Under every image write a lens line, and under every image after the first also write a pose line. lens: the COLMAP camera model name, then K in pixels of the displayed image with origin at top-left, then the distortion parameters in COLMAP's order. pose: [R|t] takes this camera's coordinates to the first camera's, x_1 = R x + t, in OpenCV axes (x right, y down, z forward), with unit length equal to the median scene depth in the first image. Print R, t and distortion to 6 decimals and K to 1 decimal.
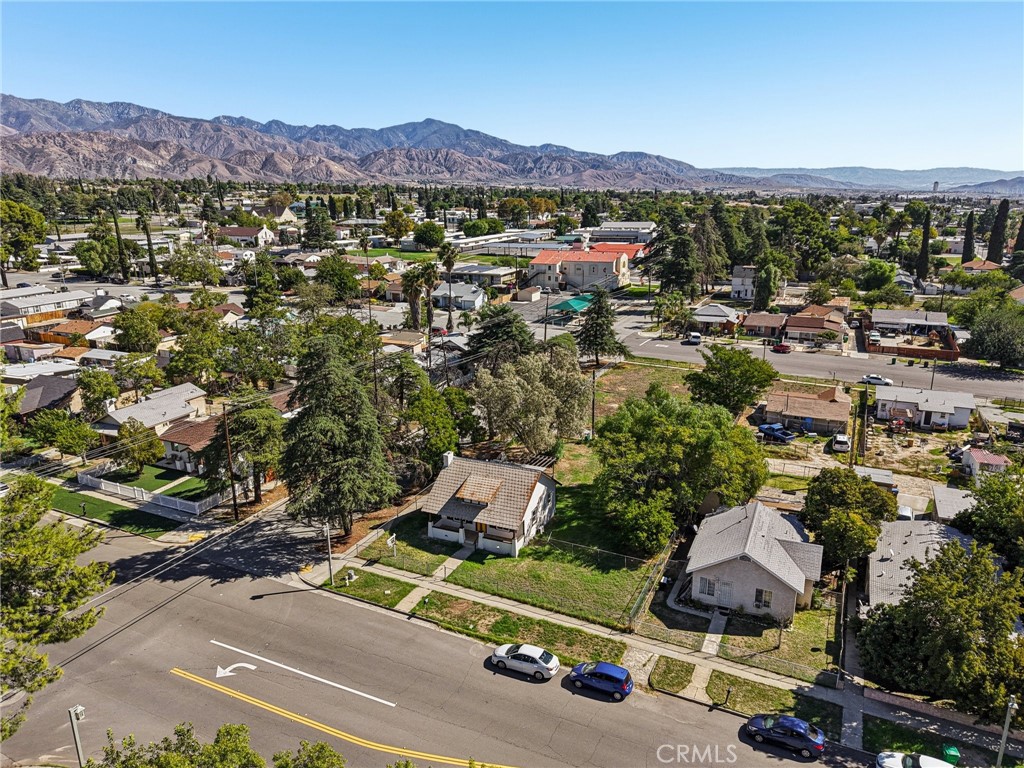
lens RADIAL K [[726.9, 0, 512.0], [0, 726.9, 384.0], [0, 0, 1]] dist [0.059560, -0.090373]
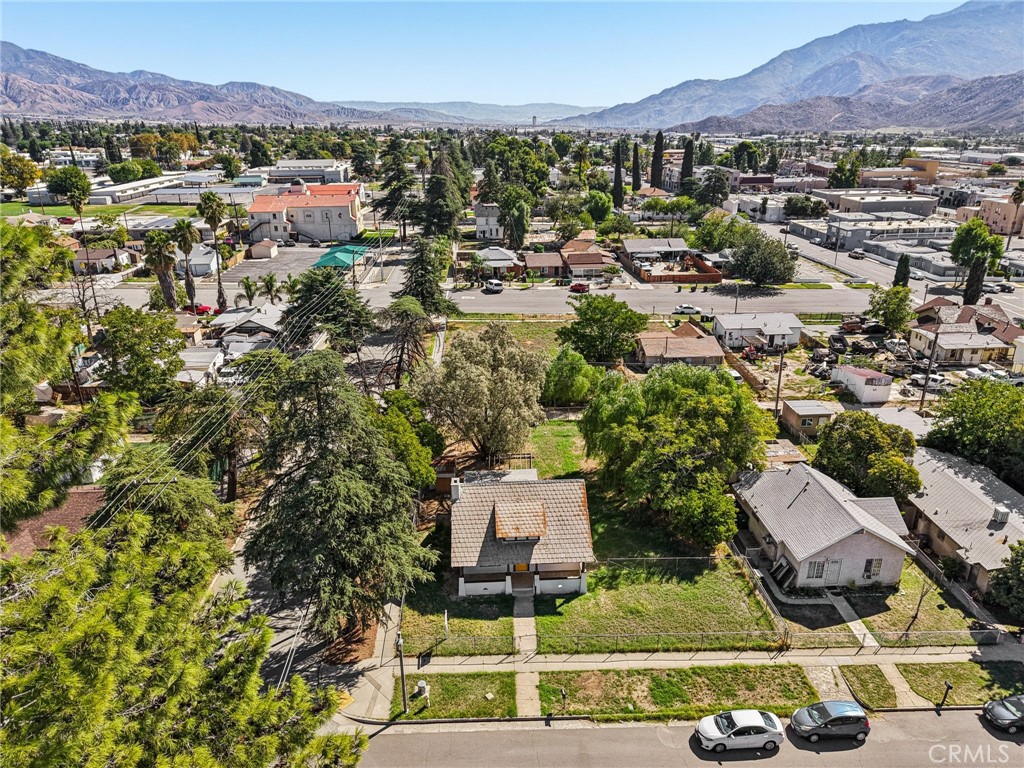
lens RADIAL K [[725.5, 0, 512.0], [0, 725.5, 384.0], [0, 0, 1]] dist [0.003459, 0.001800]
pose [[0.882477, -0.161844, 0.441634, -0.386591], [0.124103, 0.985783, 0.113274, -0.091938], [-0.453688, -0.045153, 0.890016, 0.334362]]
